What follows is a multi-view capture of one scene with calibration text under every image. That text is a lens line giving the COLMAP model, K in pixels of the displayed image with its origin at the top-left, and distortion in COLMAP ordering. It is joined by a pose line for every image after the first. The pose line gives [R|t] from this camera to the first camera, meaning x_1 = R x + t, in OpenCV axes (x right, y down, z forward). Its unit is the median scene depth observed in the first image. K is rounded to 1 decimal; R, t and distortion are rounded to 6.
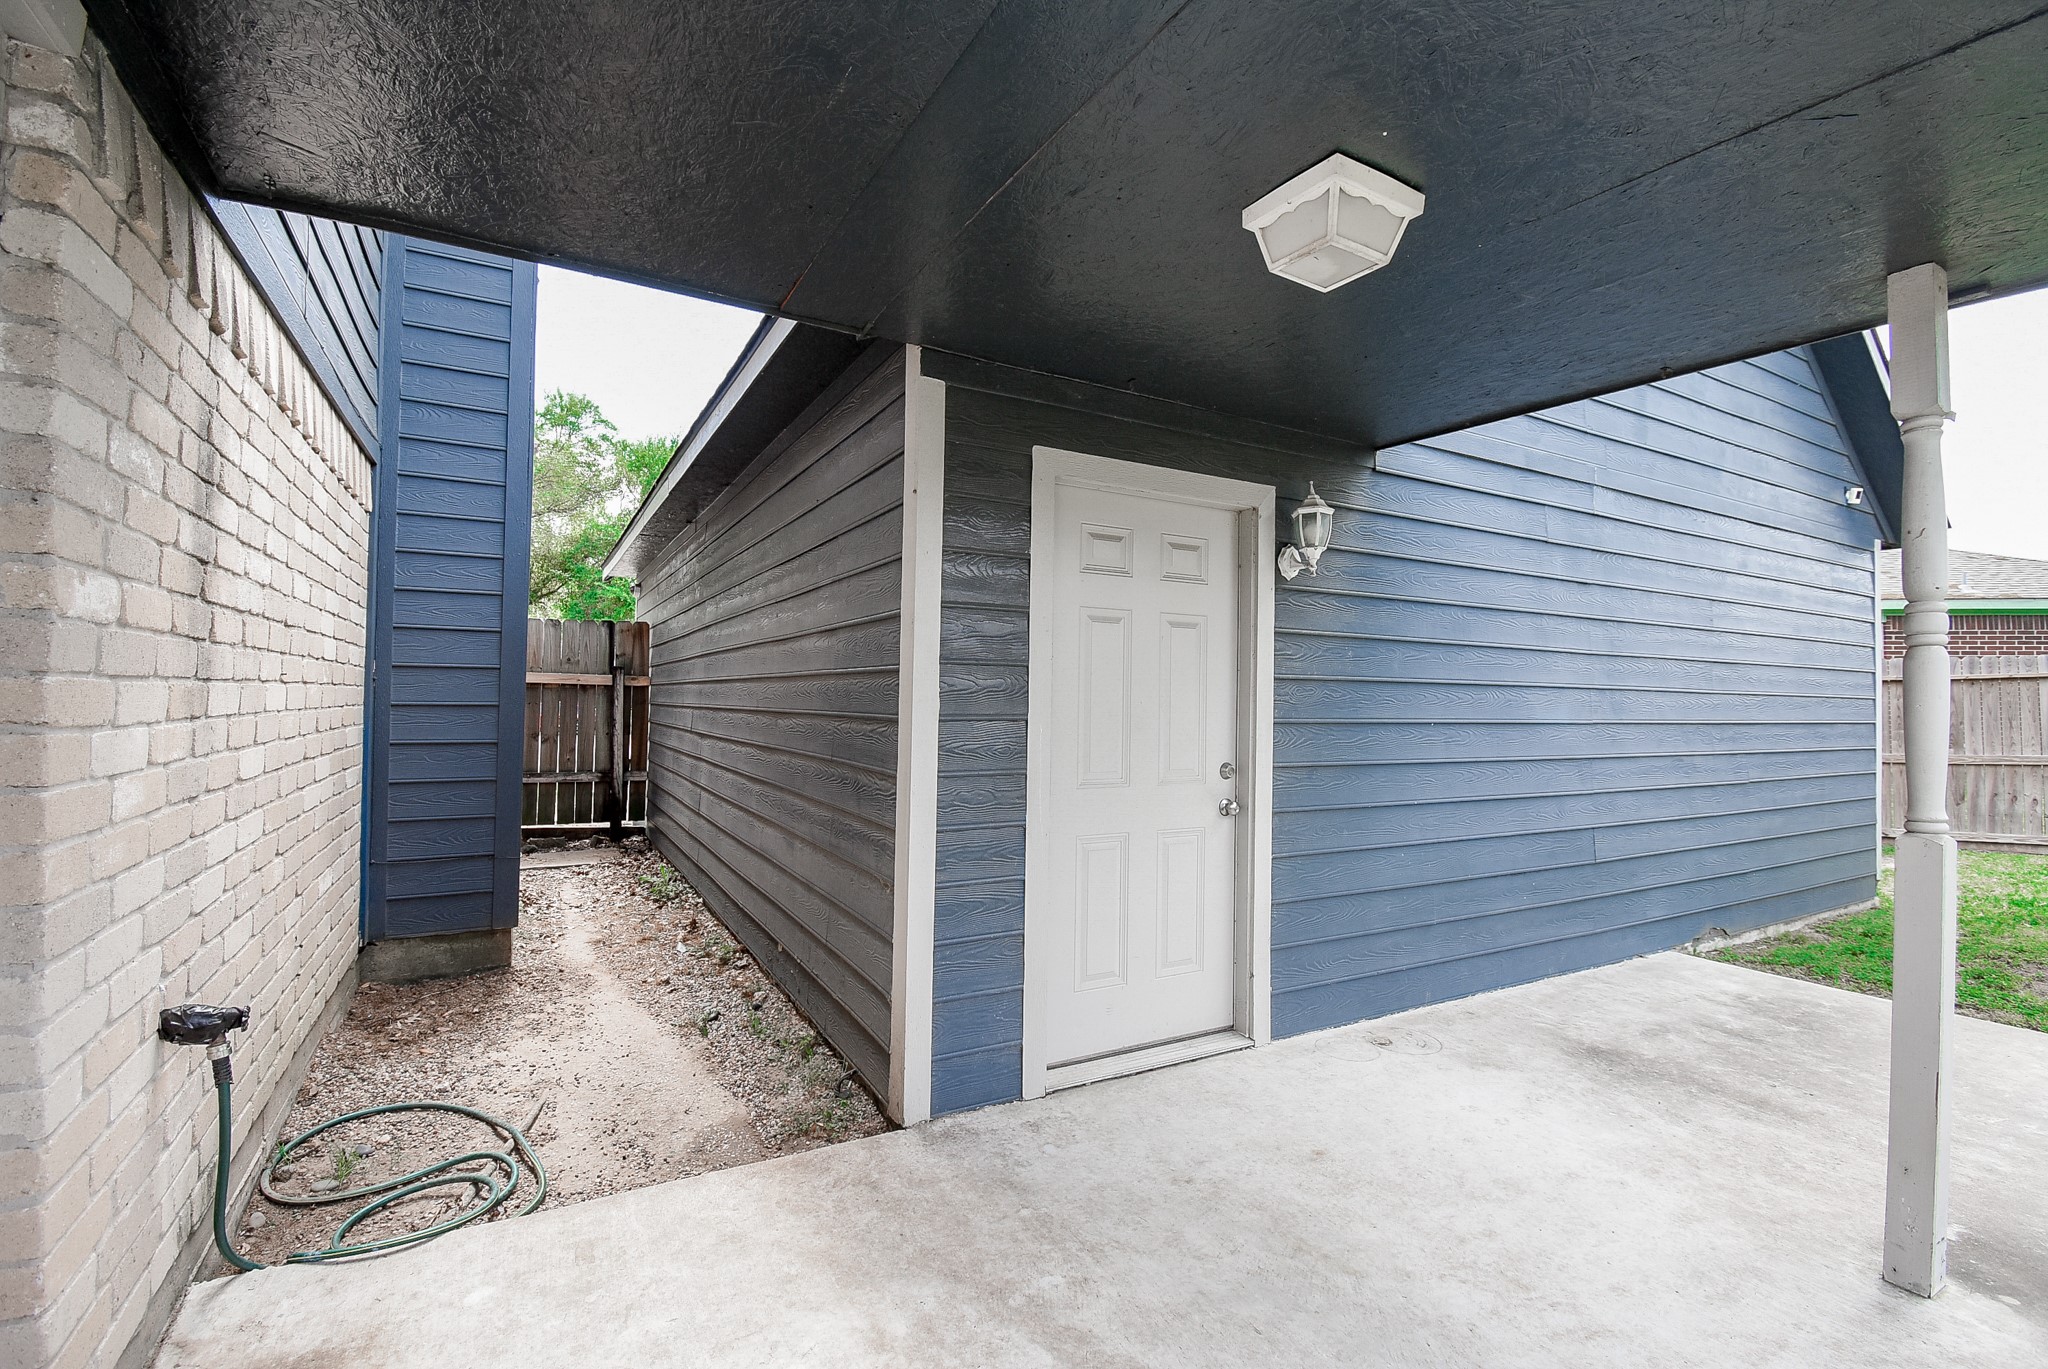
lens RADIAL K [[906.1, 0, 1022.9], [0, 906.1, 677.6], [0, 0, 1]] dist [0.020185, -0.025883]
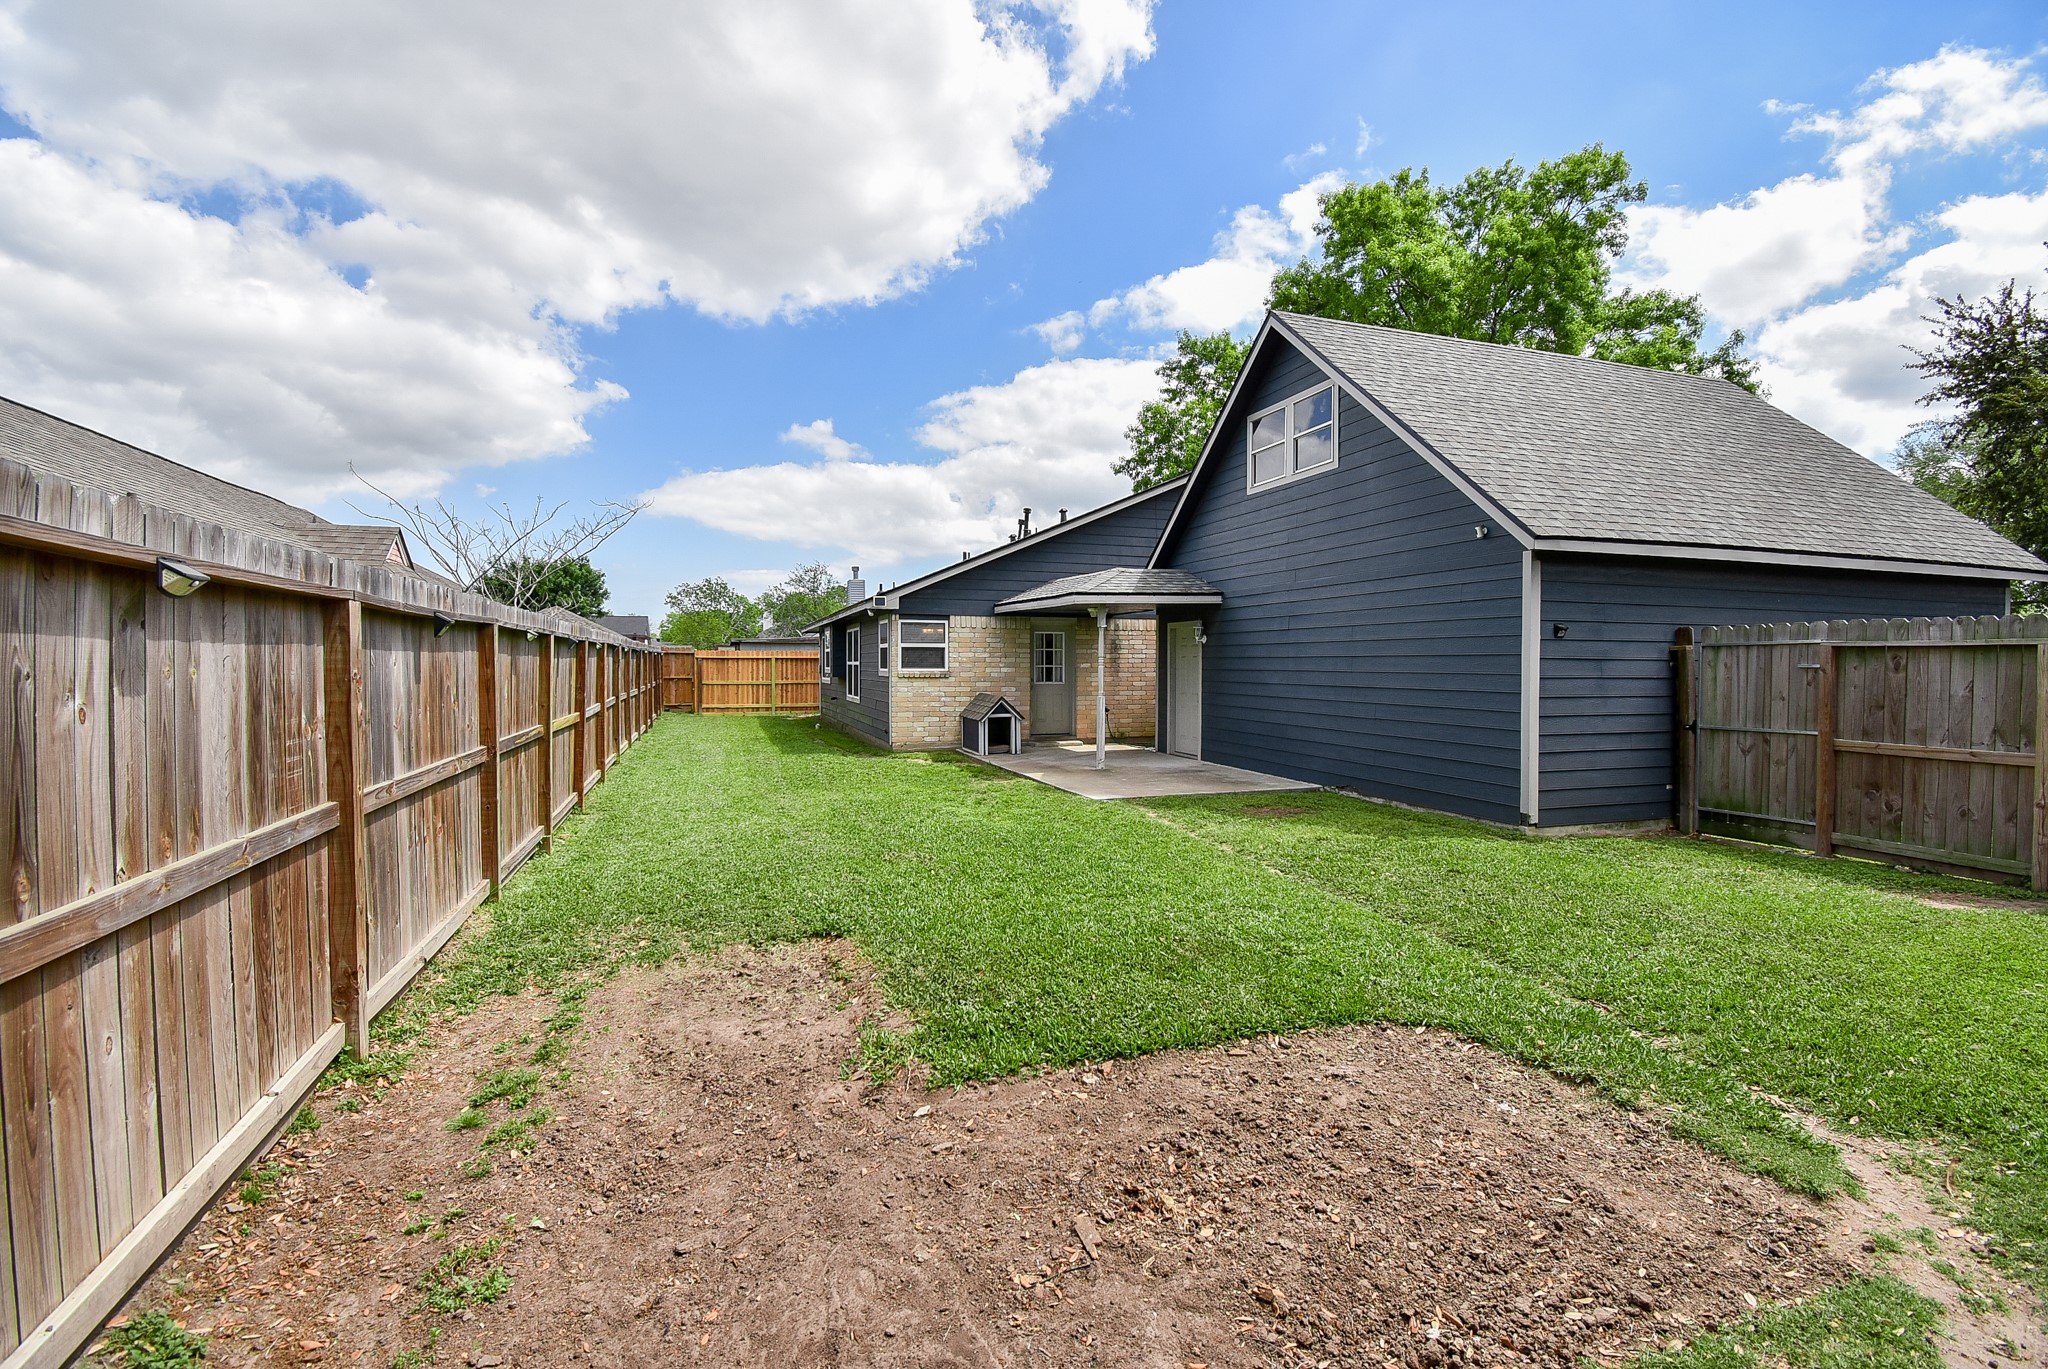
lens RADIAL K [[908.7, 0, 1018.9], [0, 908.7, 678.3], [0, 0, 1]] dist [-0.002654, -0.009290]
pose [[-0.181678, 0.001559, -0.983357, 4.239246], [0.016206, 0.999868, -0.001409, 0.031101], [0.983225, -0.016192, -0.181679, 0.924236]]
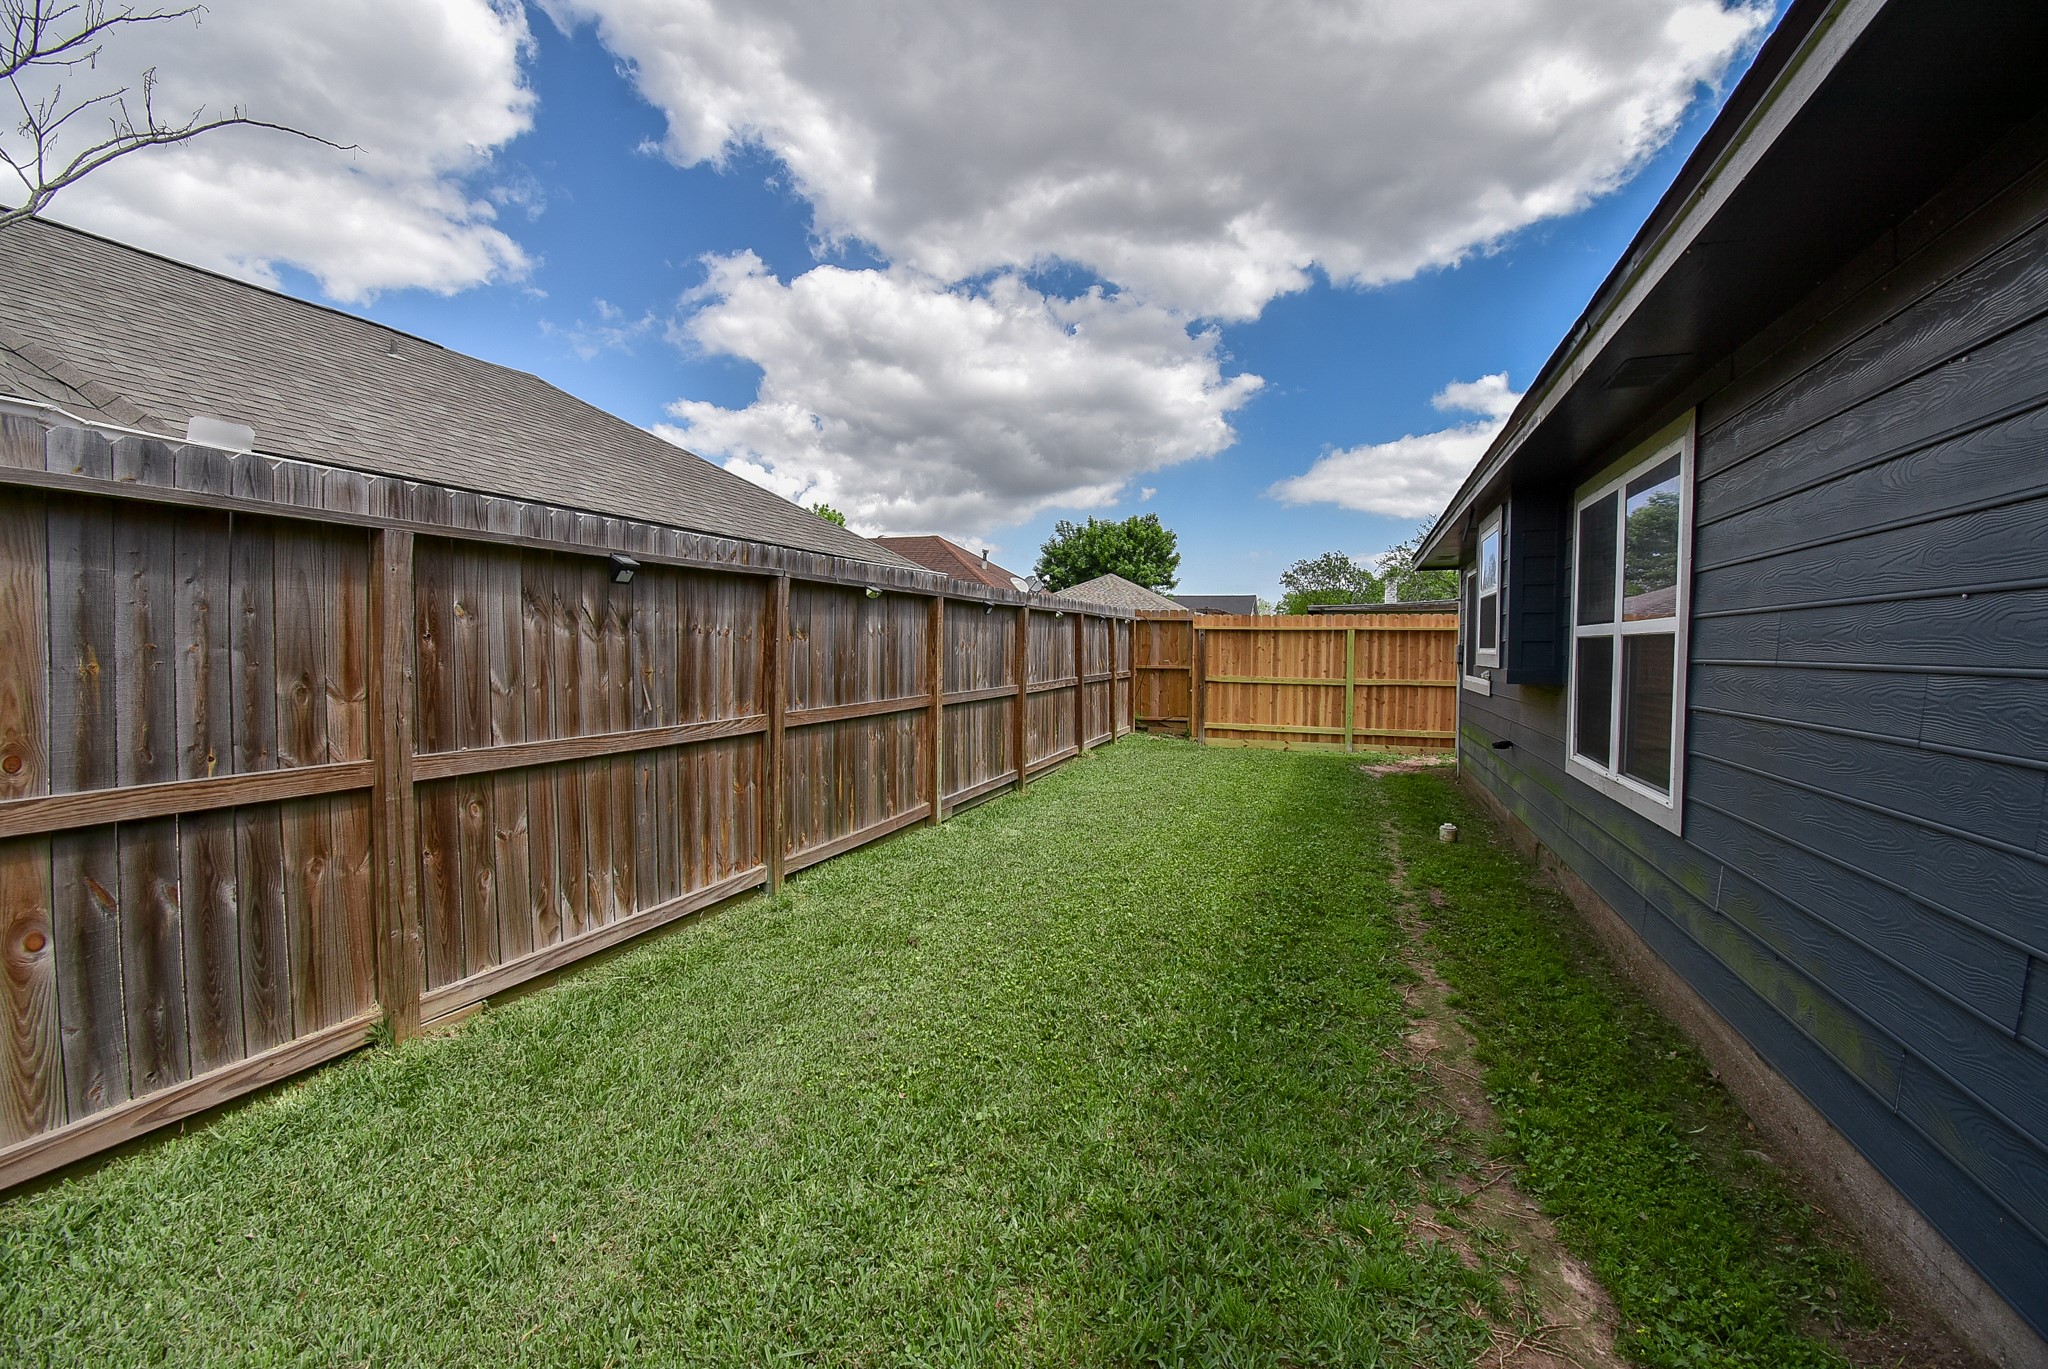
lens RADIAL K [[904.9, 0, 1046.6], [0, 904.9, 679.3], [0, 0, 1]] dist [0.068055, -0.025348]
pose [[-0.732070, 0.003165, -0.681222, 0.395593], [-0.007109, 0.999899, 0.012285, -0.025704], [0.681192, 0.013836, -0.731974, -0.690991]]
